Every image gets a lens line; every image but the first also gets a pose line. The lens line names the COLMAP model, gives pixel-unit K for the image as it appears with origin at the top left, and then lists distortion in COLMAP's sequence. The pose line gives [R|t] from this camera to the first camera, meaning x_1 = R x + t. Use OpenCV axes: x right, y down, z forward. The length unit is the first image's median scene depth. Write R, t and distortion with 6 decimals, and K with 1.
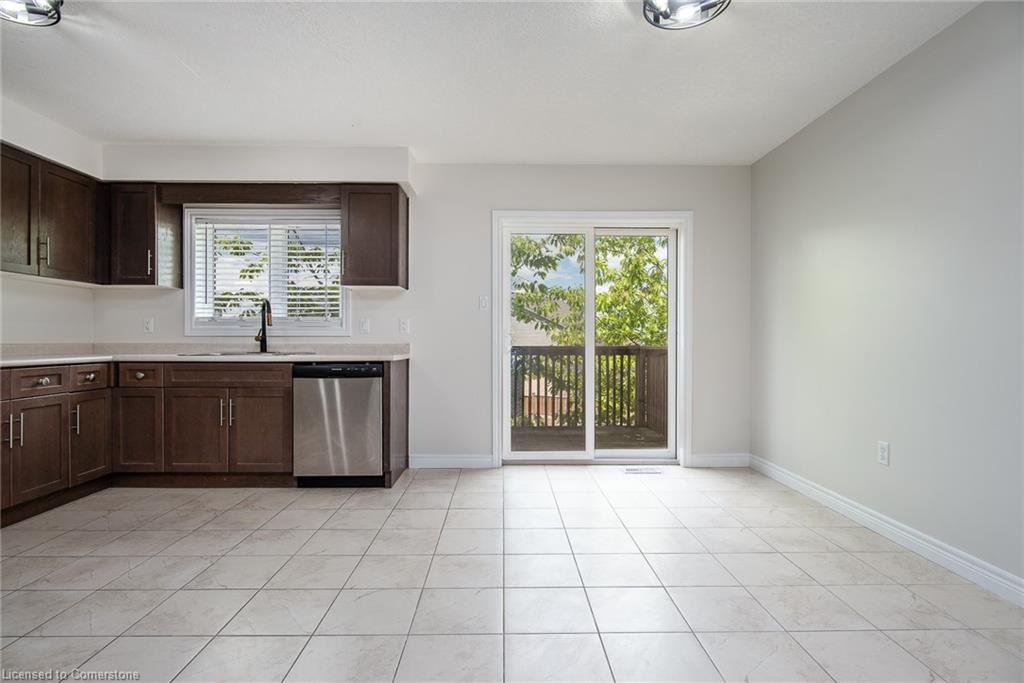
lens RADIAL K [[515.5, 0, 512.0], [0, 515.5, 341.5], [0, 0, 1]] dist [-0.002948, -0.000696]
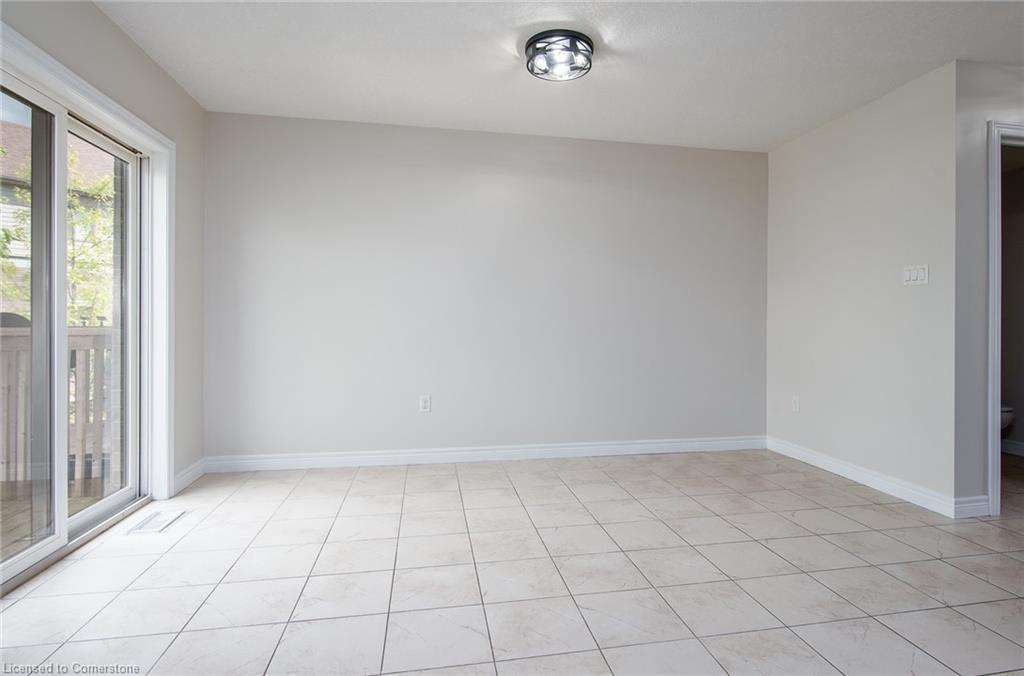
lens RADIAL K [[526.6, 0, 512.0], [0, 526.6, 338.0], [0, 0, 1]] dist [0.000044, -0.000041]
pose [[-0.141347, -0.033023, 0.989409, -0.533609], [0.000663, 0.999440, 0.033453, -0.005177], [-0.989960, 0.005385, -0.141246, 0.737319]]
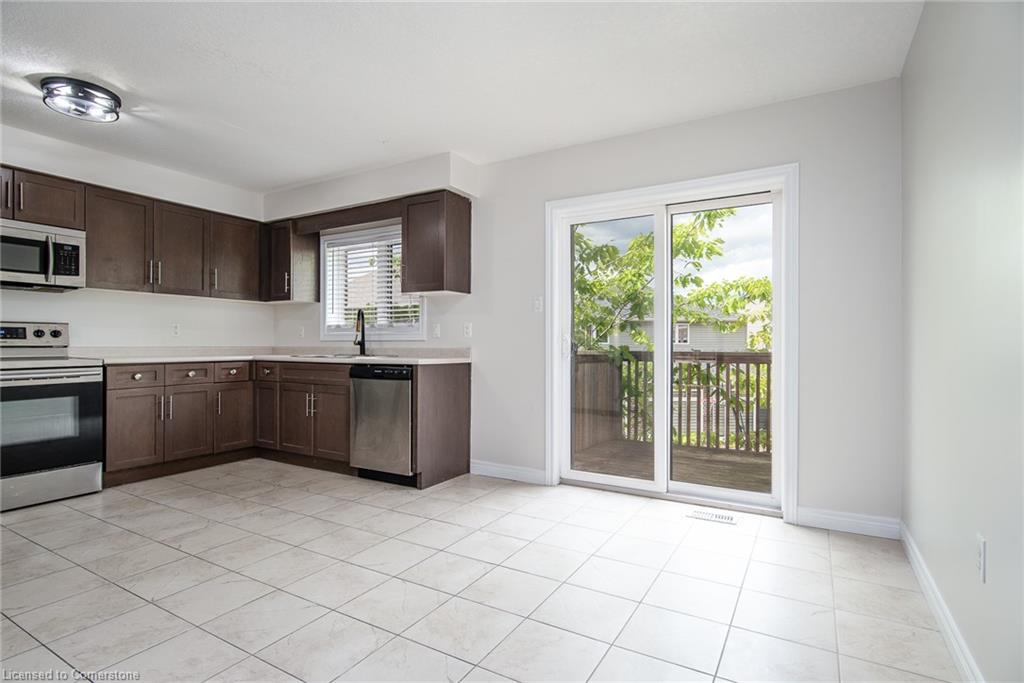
lens RADIAL K [[515.5, 0, 512.0], [0, 515.5, 341.5], [0, 0, 1]] dist [-0.002948, -0.000696]
pose [[0.852349, -0.003086, -0.522965, 0.450001], [-0.002383, 0.999949, -0.009785, 0.001902], [0.522968, 0.009586, 0.852298, 0.226103]]
